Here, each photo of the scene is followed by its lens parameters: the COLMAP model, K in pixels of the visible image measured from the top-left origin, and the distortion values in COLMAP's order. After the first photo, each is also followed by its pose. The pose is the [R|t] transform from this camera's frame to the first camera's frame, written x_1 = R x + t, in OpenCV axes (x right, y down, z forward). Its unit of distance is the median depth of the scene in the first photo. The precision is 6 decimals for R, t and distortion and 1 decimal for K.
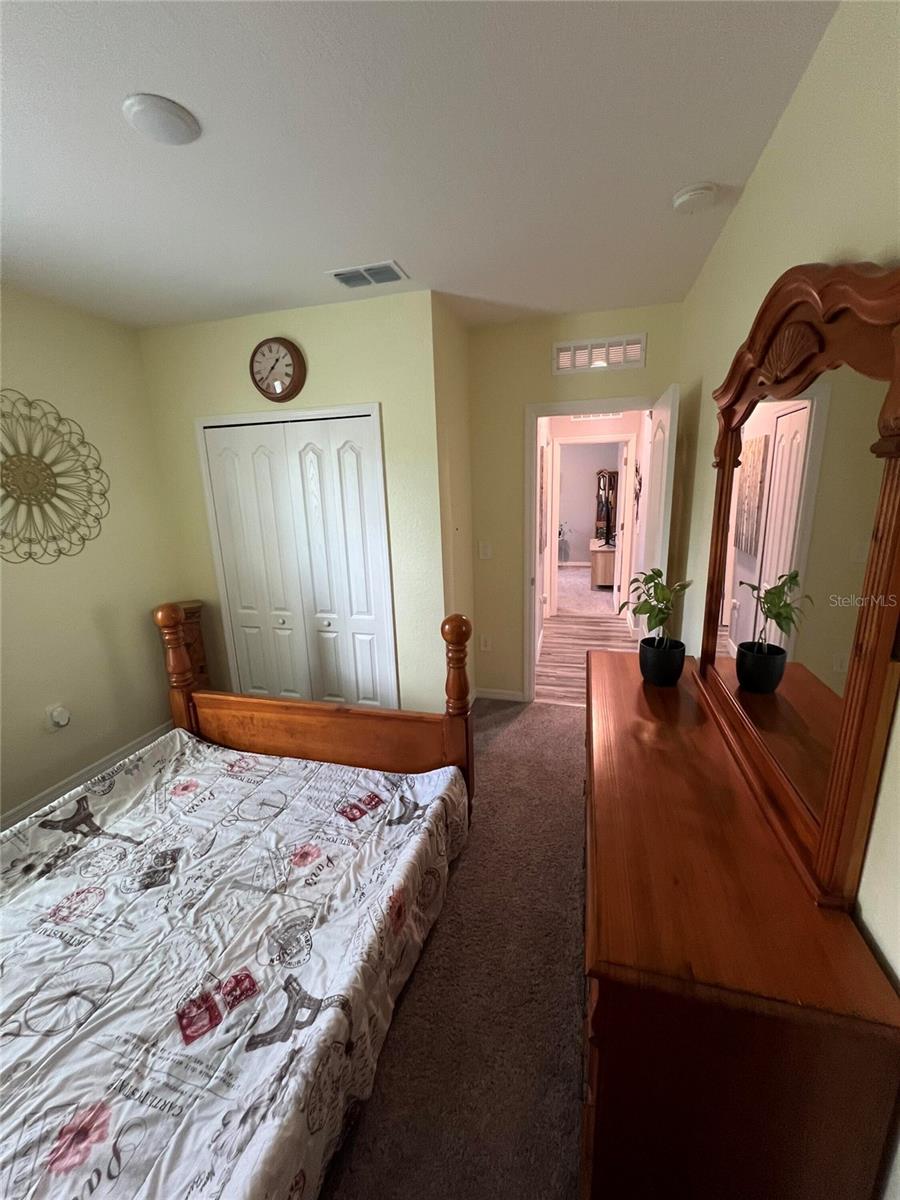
lens RADIAL K [[480.3, 0, 451.3], [0, 480.3, 600.7], [0, 0, 1]] dist [-0.002339, -0.000291]
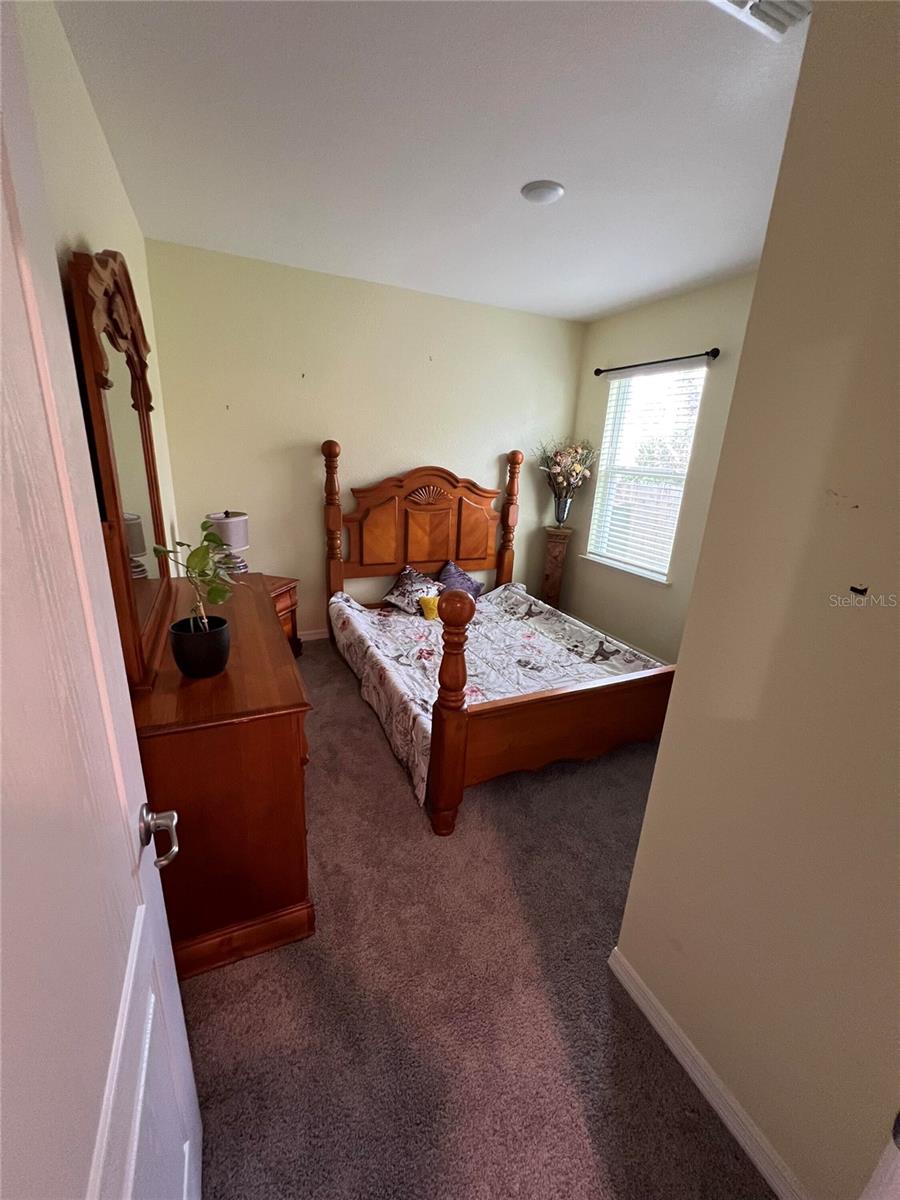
lens RADIAL K [[480.3, 0, 448.0], [0, 480.3, 599.1], [0, 0, 1]] dist [-0.002339, -0.000291]
pose [[-0.770160, 0.186160, -0.610080, 0.601734], [-0.169748, 0.862153, 0.477366, -0.403480], [0.614849, 0.471208, -0.632396, 1.761285]]
